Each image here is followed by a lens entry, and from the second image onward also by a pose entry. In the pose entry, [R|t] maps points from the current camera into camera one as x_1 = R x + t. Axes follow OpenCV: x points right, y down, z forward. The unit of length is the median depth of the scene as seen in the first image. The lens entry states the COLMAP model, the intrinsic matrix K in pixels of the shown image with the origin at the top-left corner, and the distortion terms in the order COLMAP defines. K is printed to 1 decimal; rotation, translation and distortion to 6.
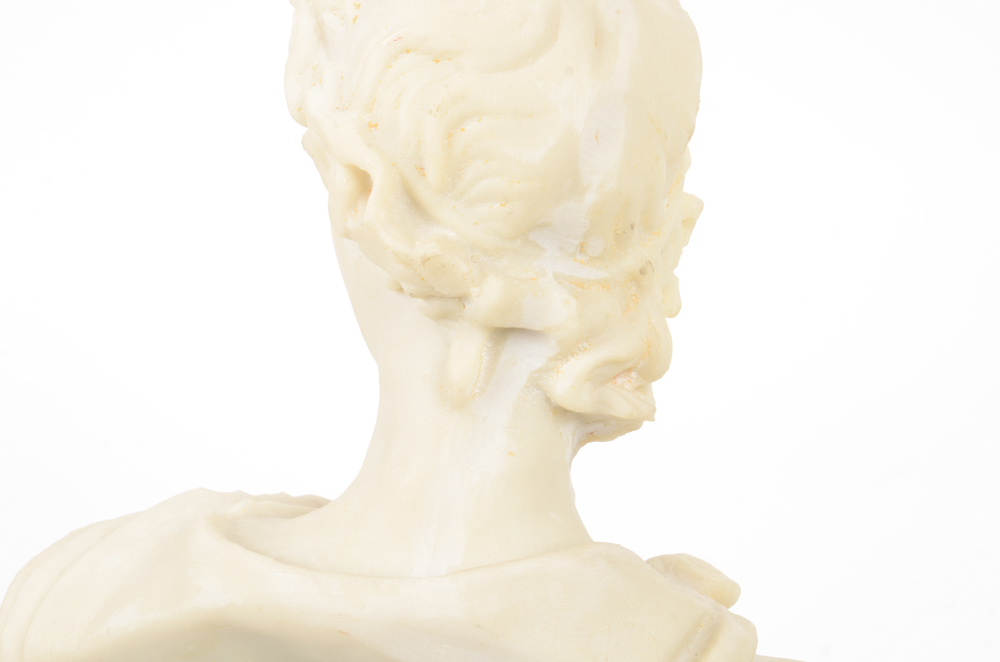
lens RADIAL K [[2248.9, 0, 497.1], [0, 2248.9, 330.5], [0, 0, 1]] dist [0.031527, 0.000000]
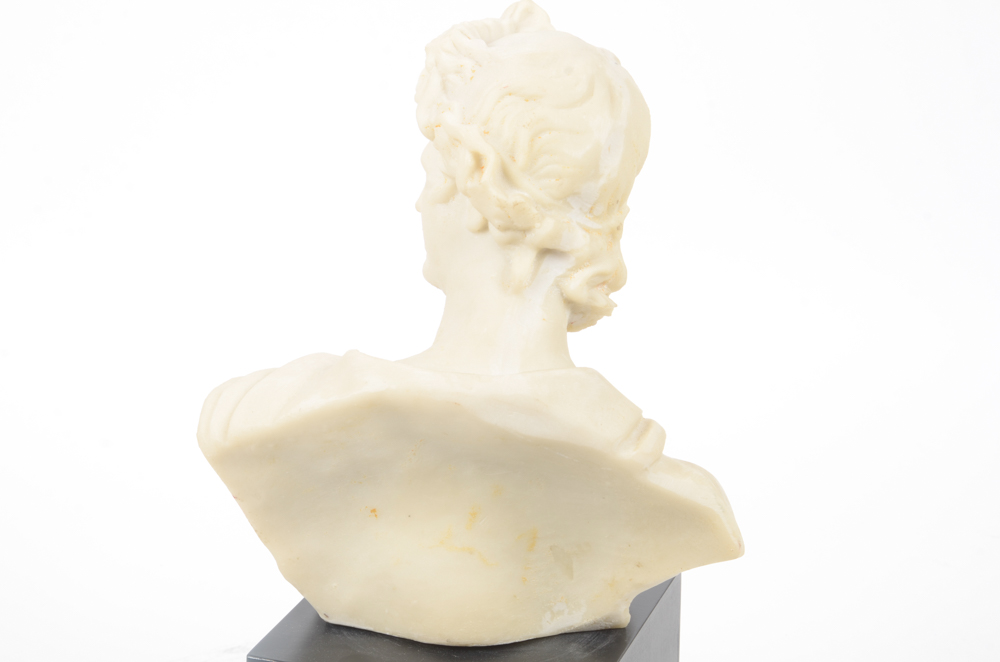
lens RADIAL K [[2248.9, 0, 501.9], [0, 2248.9, 331.5], [0, 0, 1]] dist [0.031527, 0.000000]
pose [[0.961358, 0.091423, 0.259677, -0.506552], [-0.052692, 0.986915, -0.152387, 0.349271], [-0.270210, 0.132815, 0.953597, -0.734481]]
